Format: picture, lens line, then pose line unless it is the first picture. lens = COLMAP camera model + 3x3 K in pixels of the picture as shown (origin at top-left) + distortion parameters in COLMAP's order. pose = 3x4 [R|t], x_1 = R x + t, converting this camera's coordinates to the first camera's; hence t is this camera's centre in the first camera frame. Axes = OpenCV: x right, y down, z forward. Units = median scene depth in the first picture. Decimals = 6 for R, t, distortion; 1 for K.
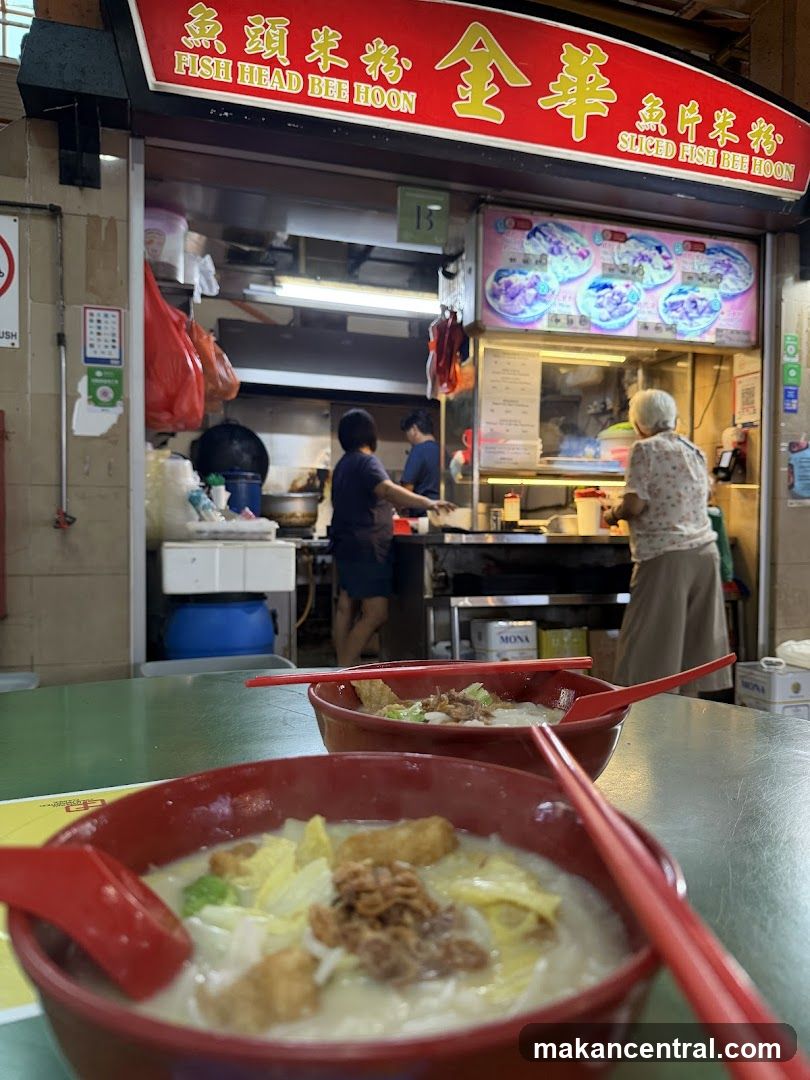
lens RADIAL K [[777.1, 0, 405.7], [0, 777.1, 547.0], [0, 0, 1]] dist [0.003005, -0.019696]
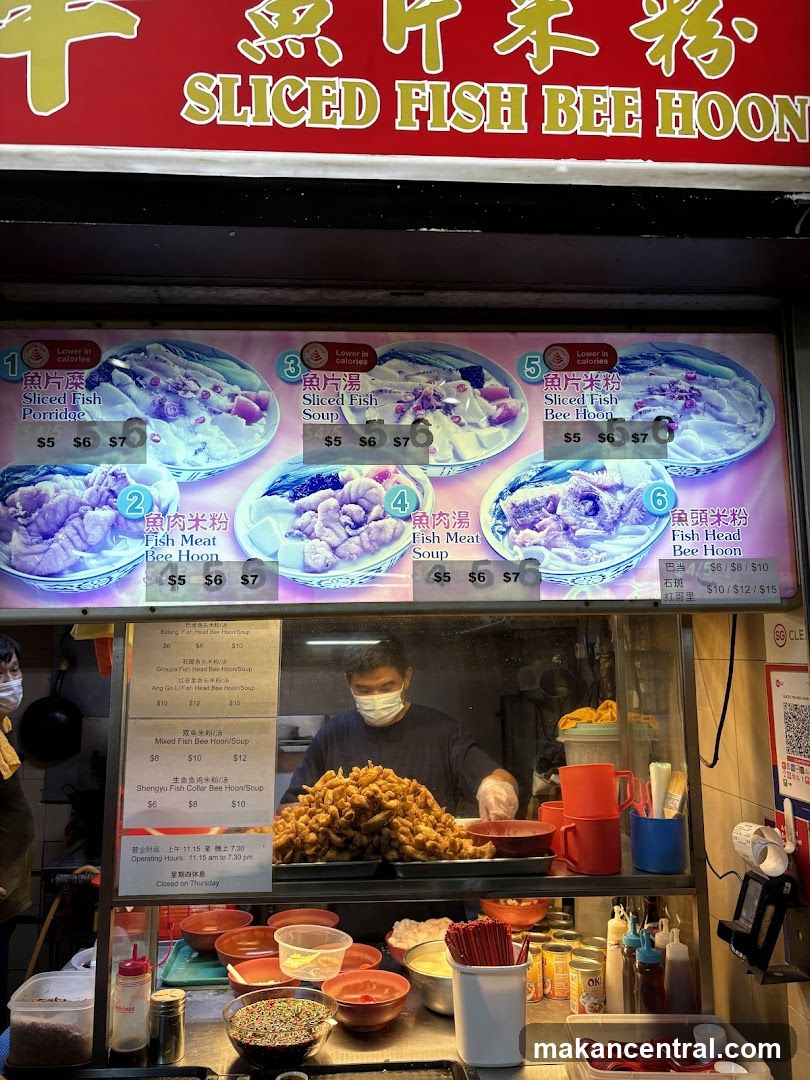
lens RADIAL K [[808.2, 0, 397.8], [0, 808.2, 539.3], [0, 0, 1]] dist [0.036906, -0.050456]
pose [[0.965919, -0.044641, -0.254966, 0.414736], [0.002728, 0.986717, -0.162429, -0.252573], [0.258830, 0.156197, 0.953210, 0.658402]]
